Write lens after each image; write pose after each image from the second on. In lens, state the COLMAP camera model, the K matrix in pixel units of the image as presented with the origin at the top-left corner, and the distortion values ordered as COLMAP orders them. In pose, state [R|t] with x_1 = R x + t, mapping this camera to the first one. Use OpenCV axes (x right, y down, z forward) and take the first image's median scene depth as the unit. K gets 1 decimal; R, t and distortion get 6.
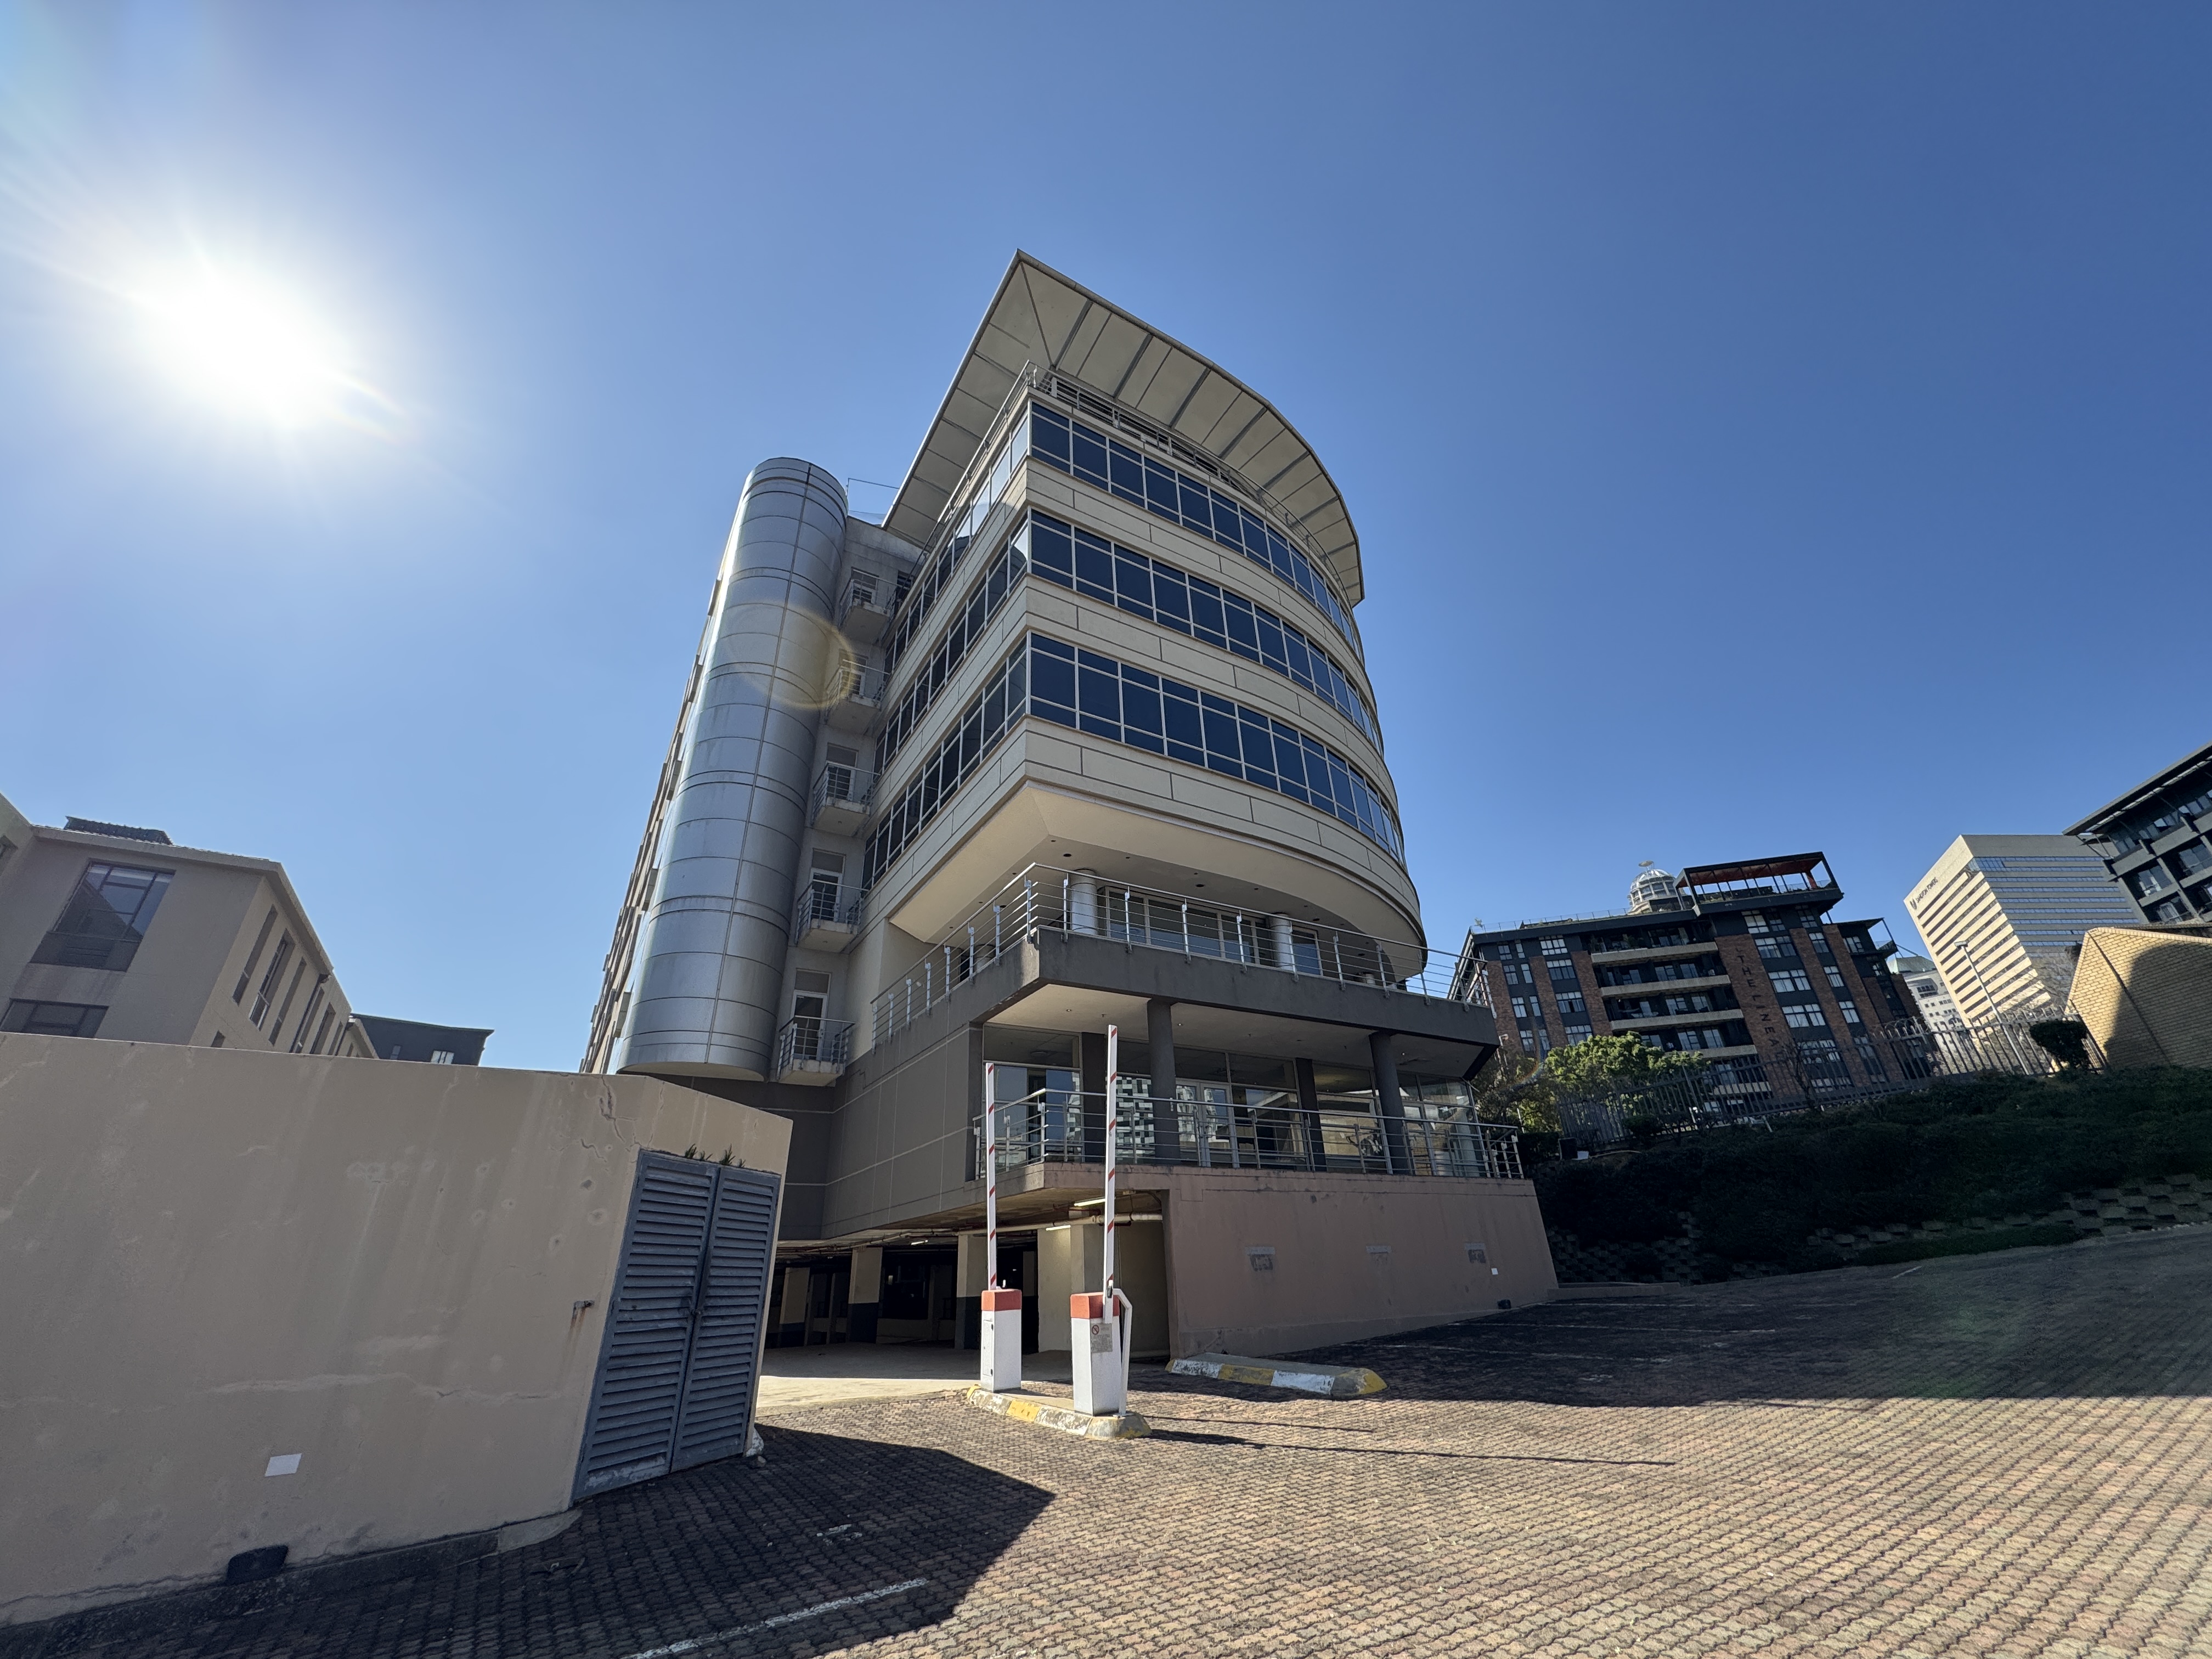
lens RADIAL K [[877.4, 0, 1094.8], [0, 877.4, 825.3], [0, 0, 1]] dist [-0.006723, 0.001046]
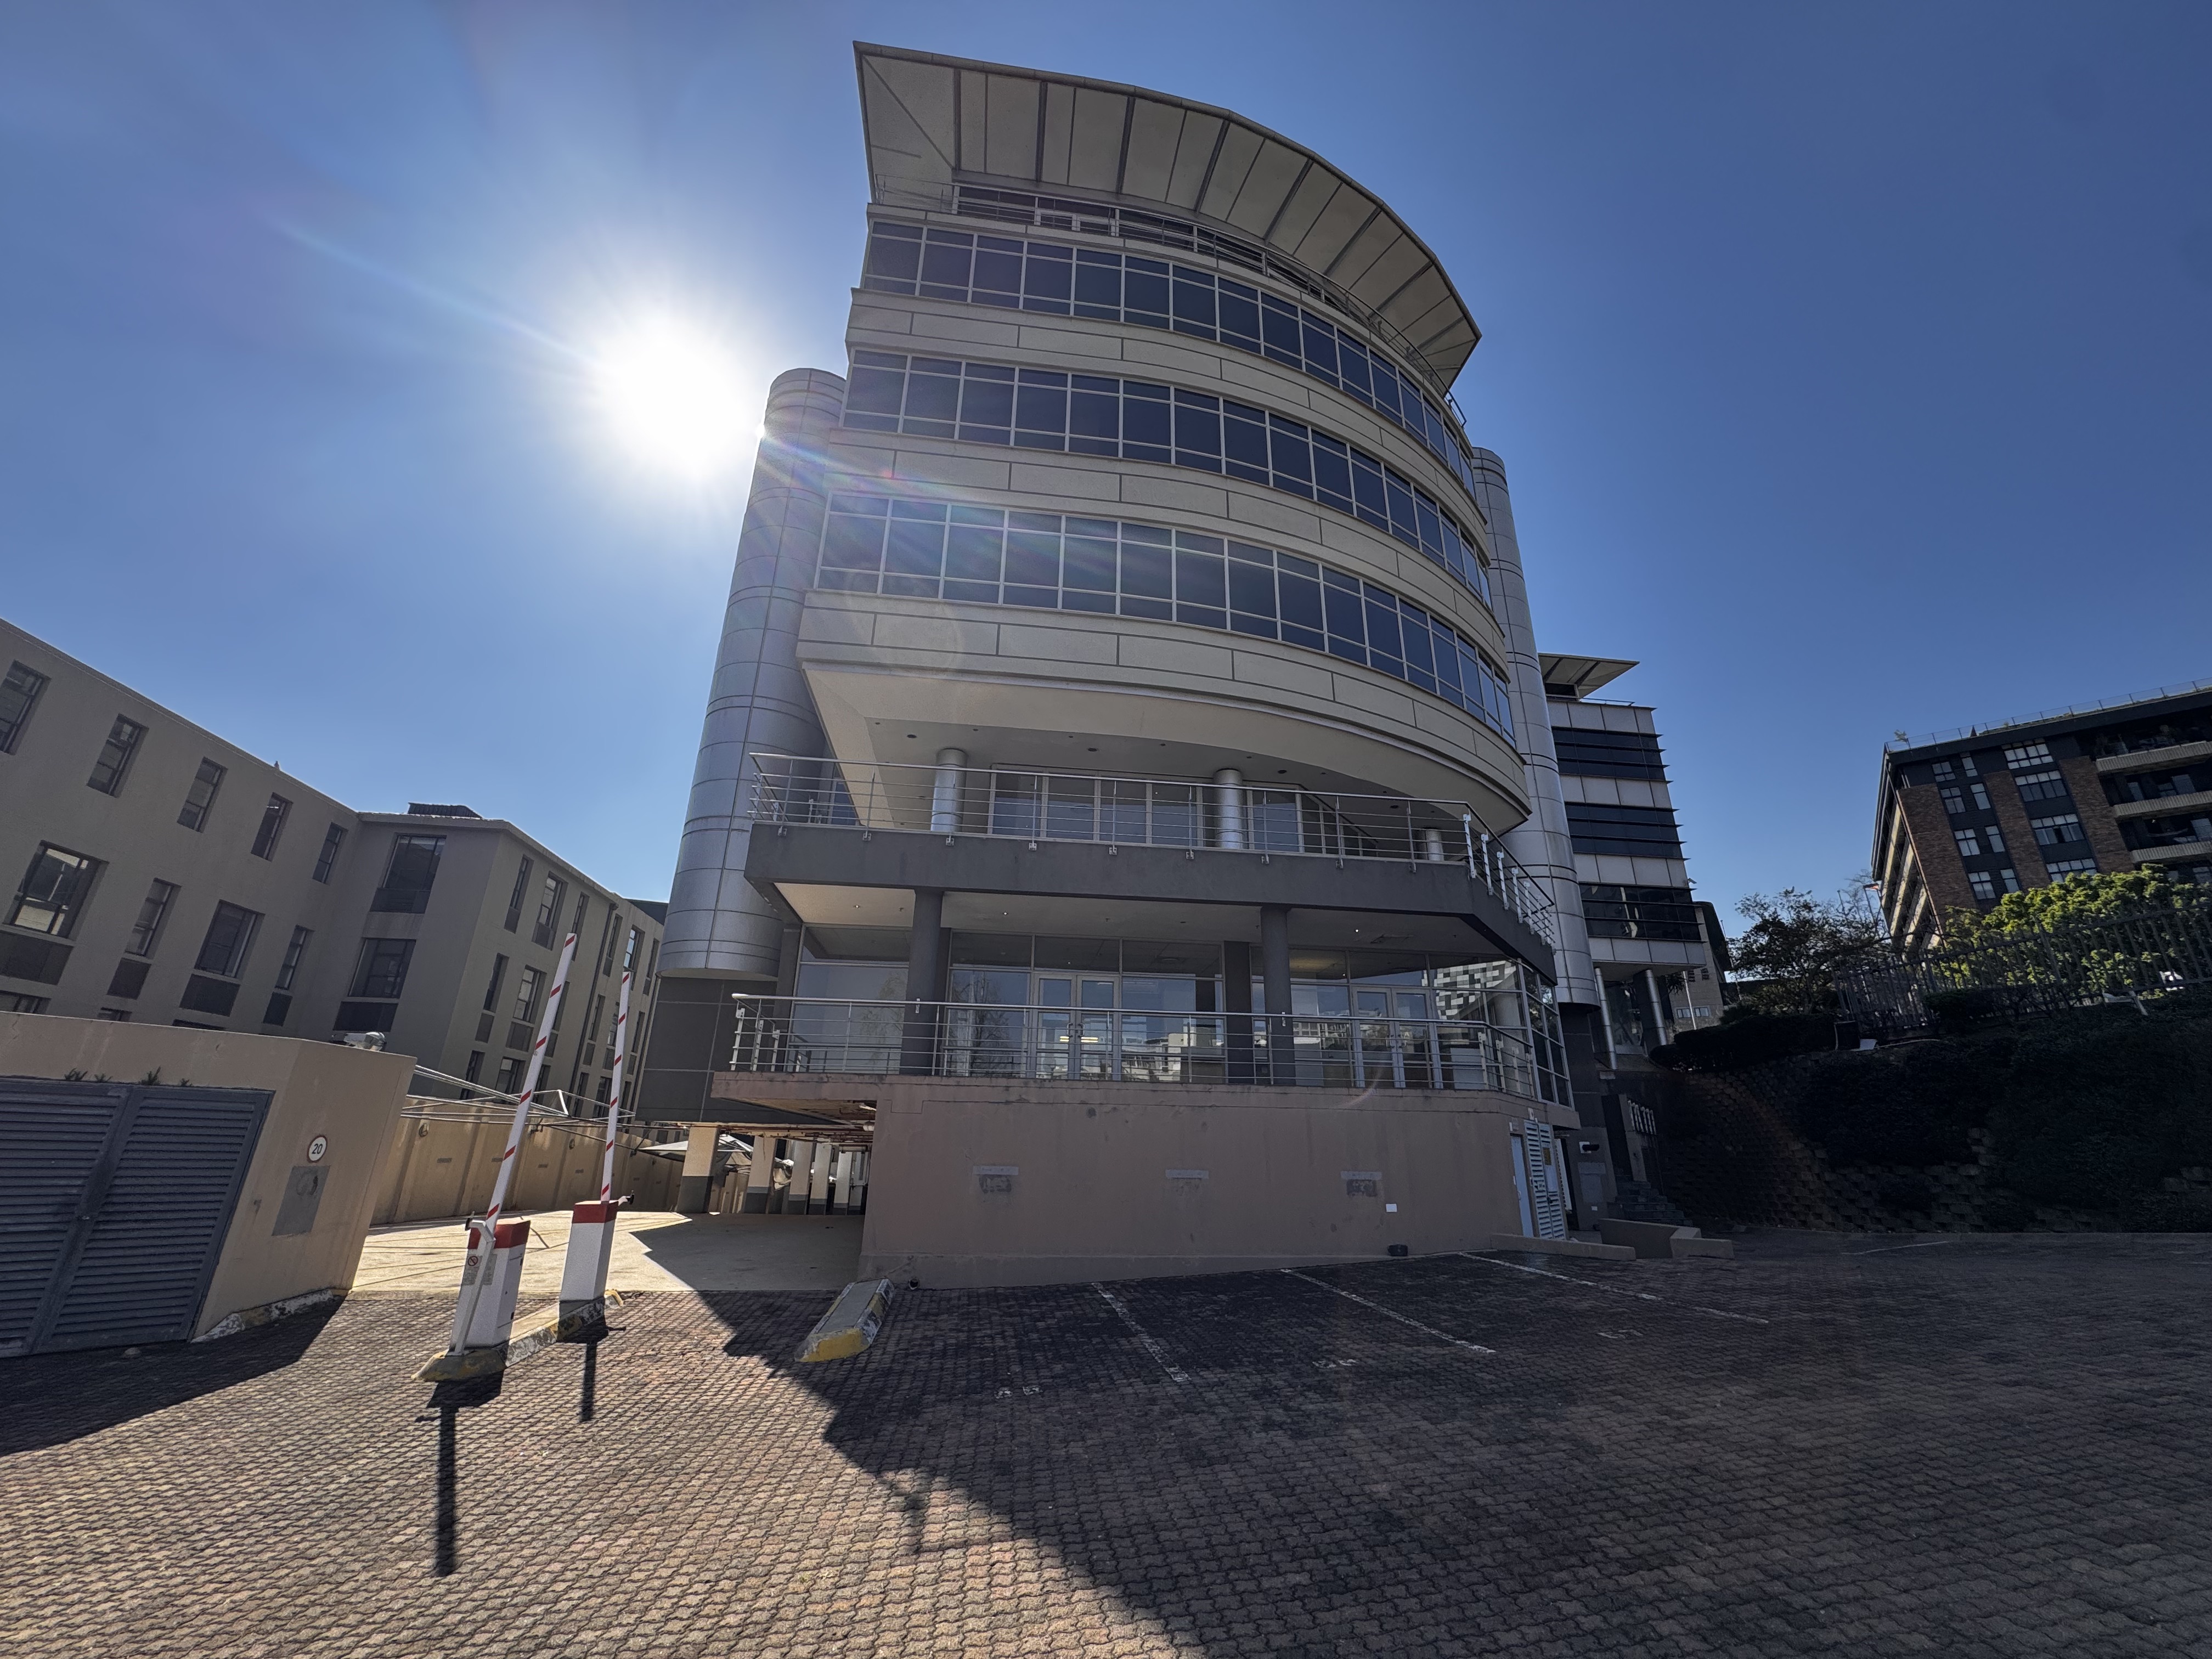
lens RADIAL K [[877.4, 0, 1099.2], [0, 877.4, 827.8], [0, 0, 1]] dist [-0.006723, 0.001046]
pose [[0.916754, -0.092607, -0.388570, 0.324569], [0.143488, 0.984175, 0.103975, 0.040369], [0.372792, -0.151075, 0.915534, 0.151604]]
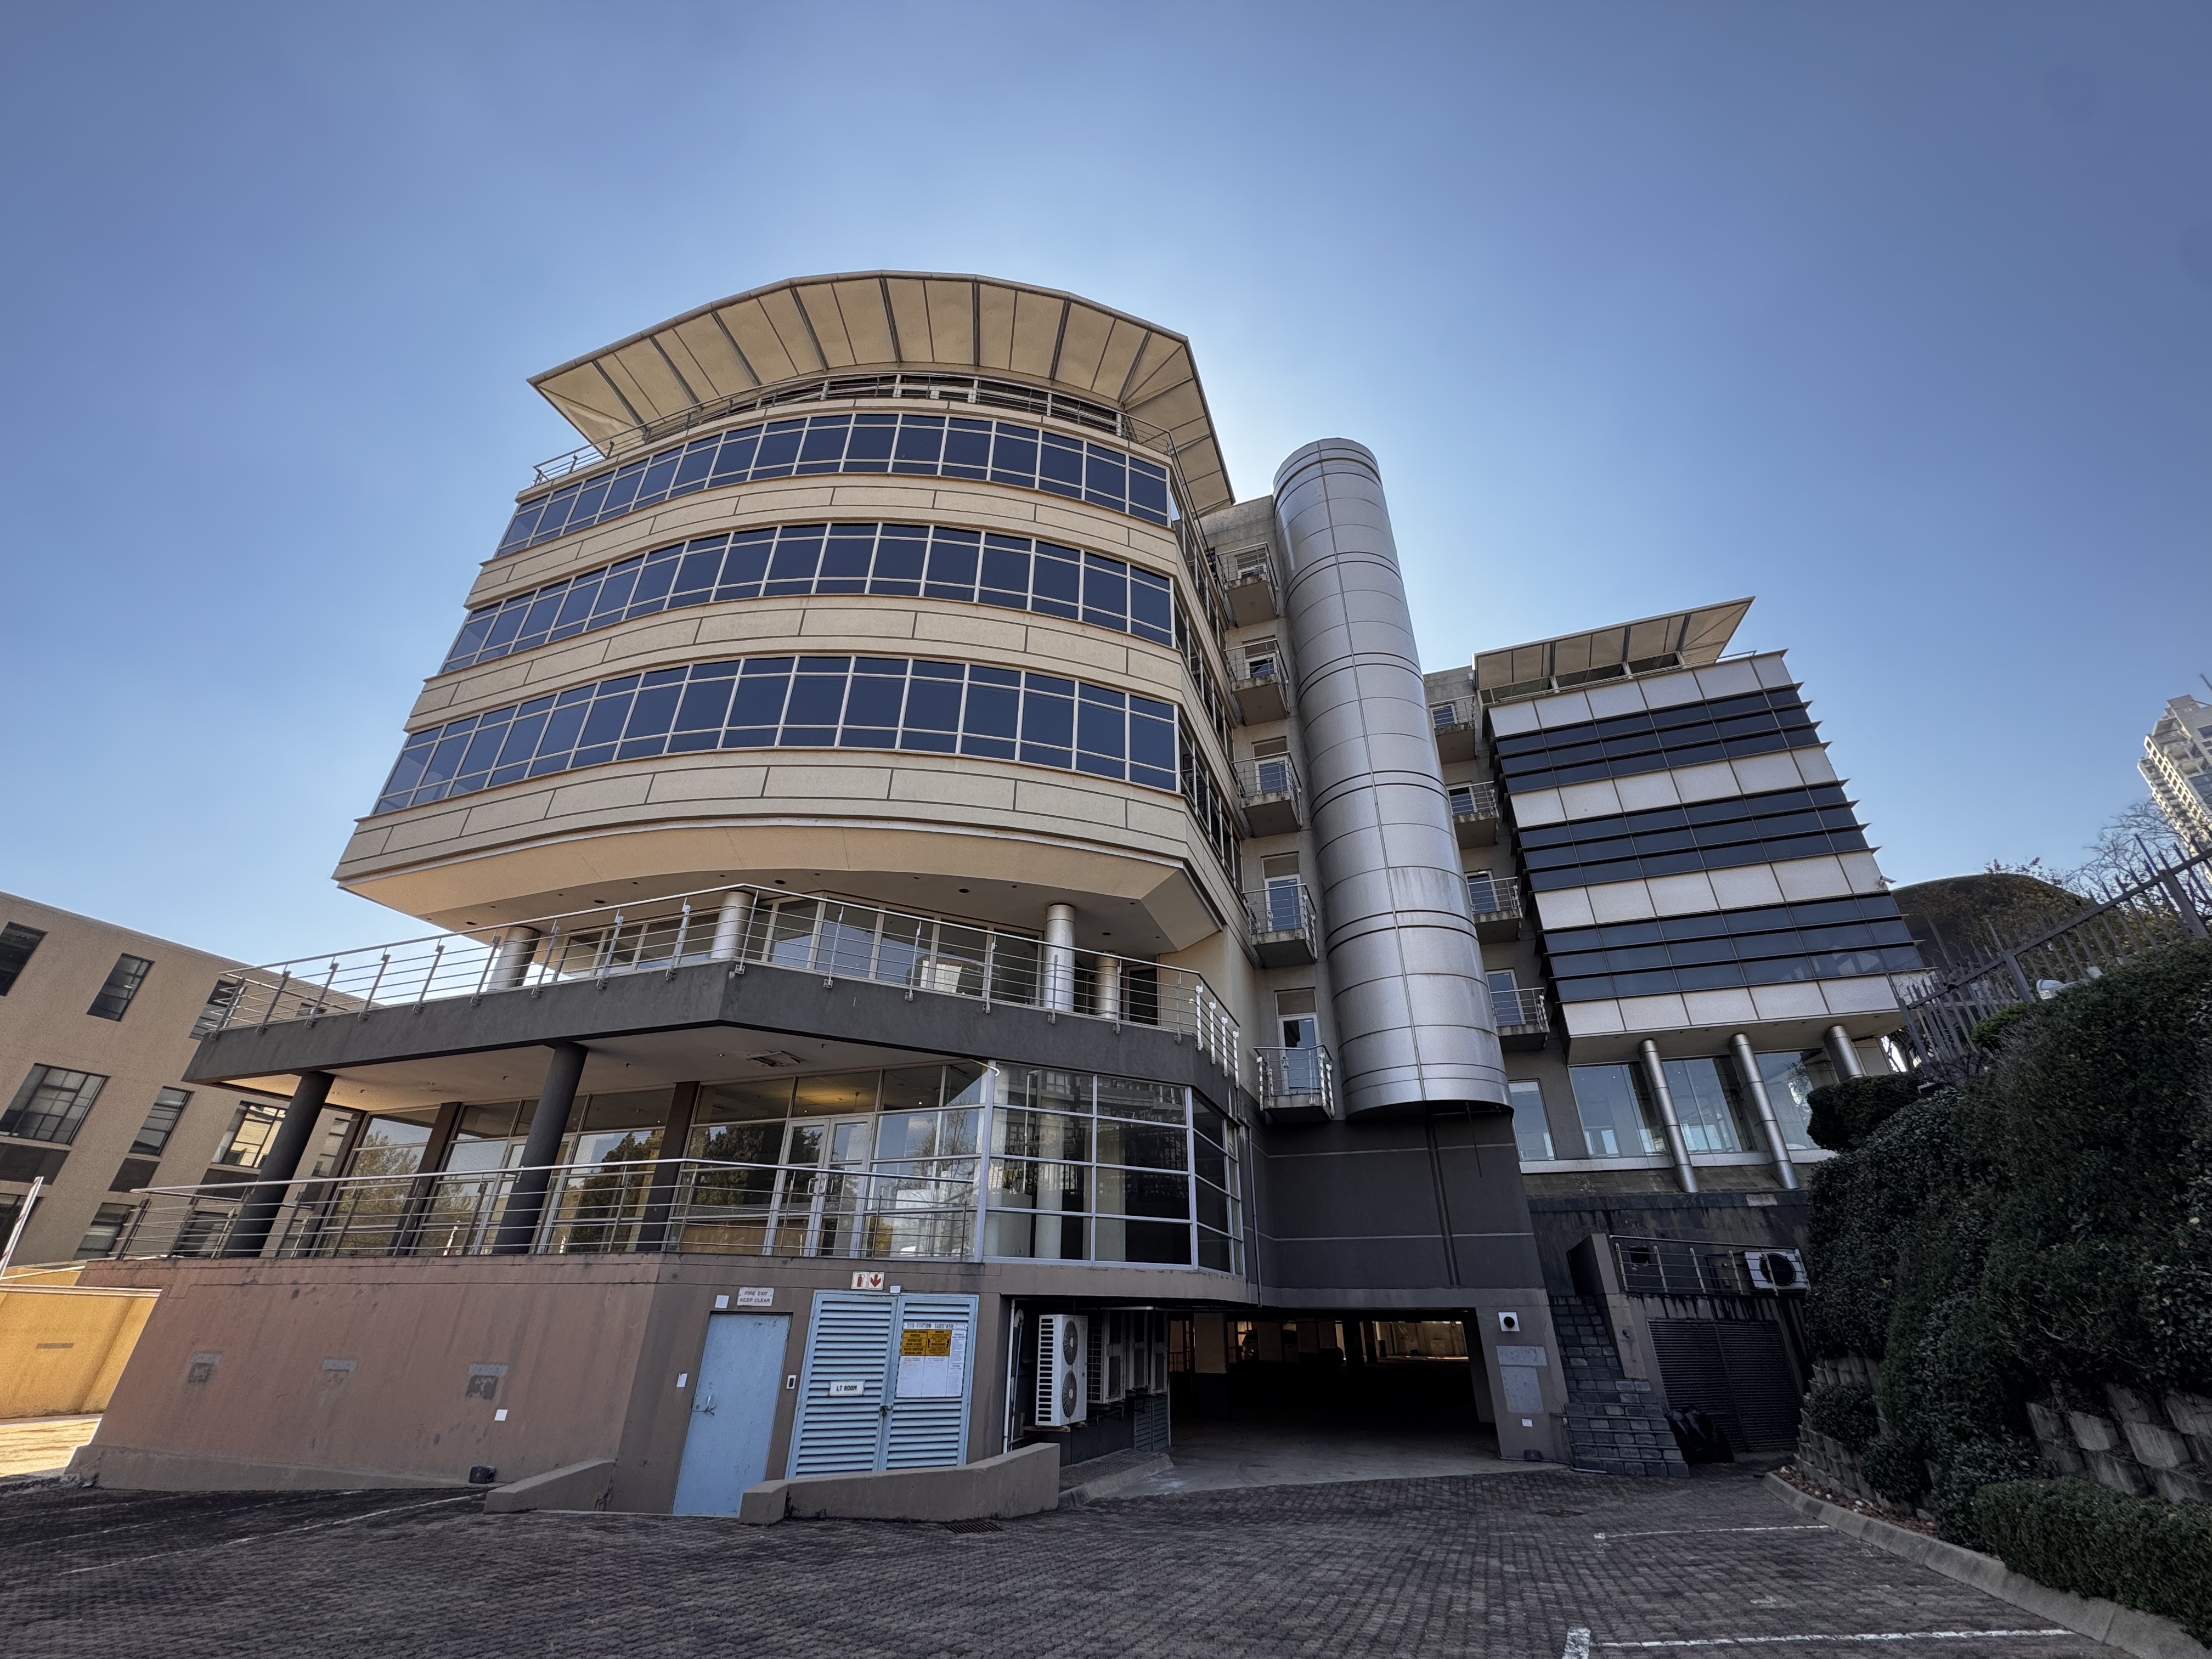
lens RADIAL K [[877.4, 0, 1099.2], [0, 877.4, 825.8], [0, 0, 1]] dist [-0.006723, 0.001046]
pose [[0.635356, -0.341956, -0.692379, 0.756678], [0.332646, 0.930353, -0.154238, 0.212311], [0.696900, -0.132321, 0.704856, 0.540062]]
